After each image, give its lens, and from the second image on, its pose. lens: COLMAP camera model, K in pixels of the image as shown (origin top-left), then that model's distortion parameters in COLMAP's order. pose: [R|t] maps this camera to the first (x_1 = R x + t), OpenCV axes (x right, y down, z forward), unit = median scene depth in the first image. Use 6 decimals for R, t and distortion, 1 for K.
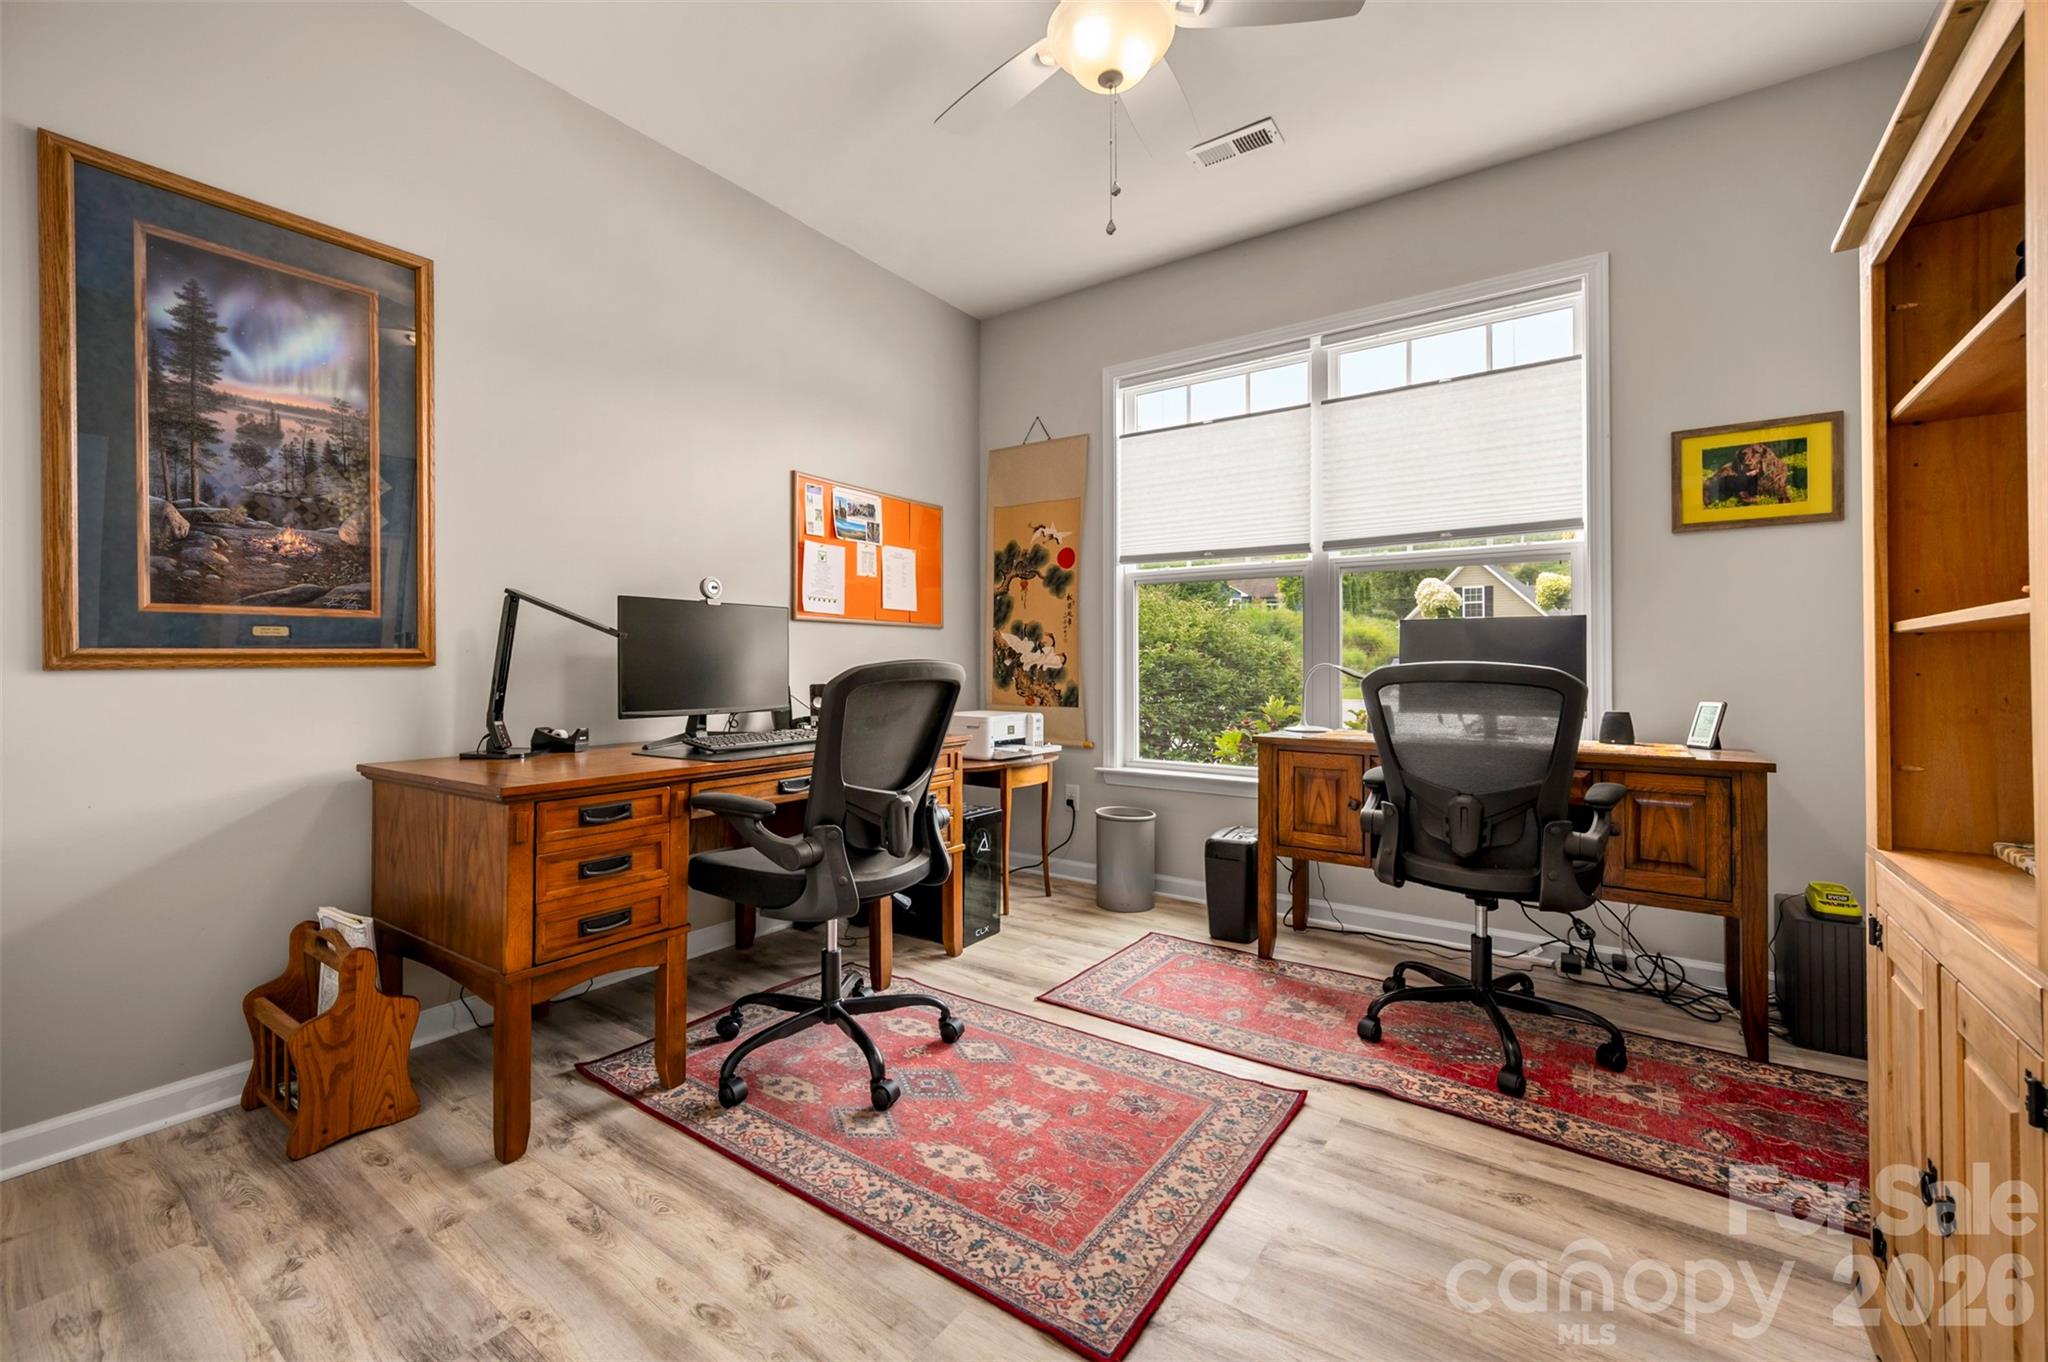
lens RADIAL K [[823.8, 0, 1022.0], [0, 823.8, 670.1], [0, 0, 1]] dist [-0.000731, -0.000094]
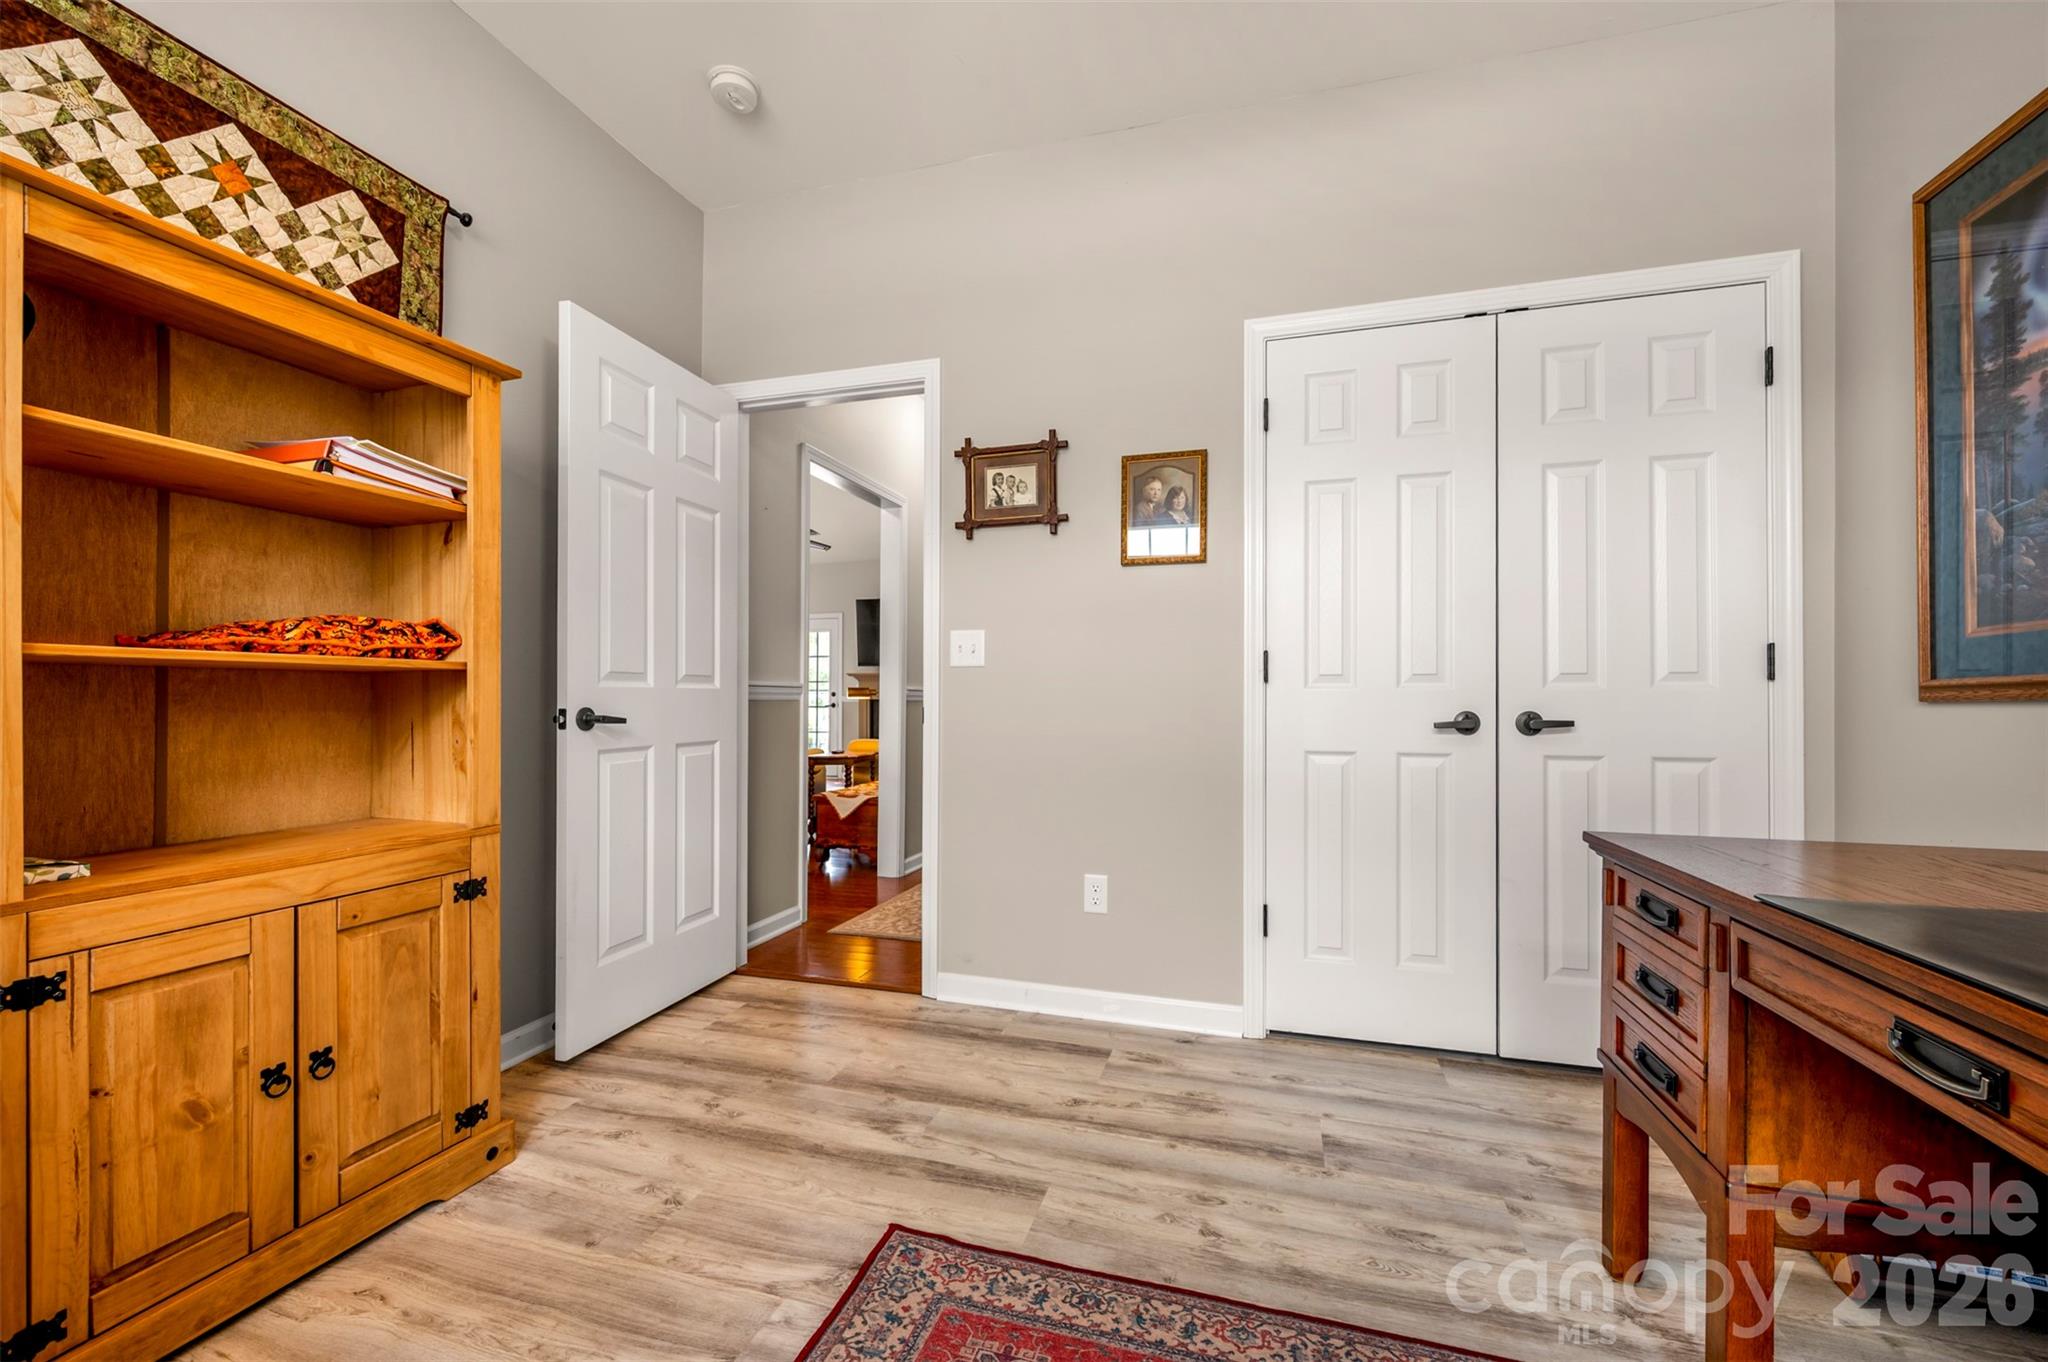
lens RADIAL K [[823.8, 0, 1029.7], [0, 823.8, 689.5], [0, 0, 1]] dist [-0.000731, -0.000094]
pose [[-0.949188, -0.005990, -0.314654, 0.270587], [-0.004267, 0.999972, -0.006163, -0.003776], [0.314682, -0.004507, -0.949186, 1.951206]]
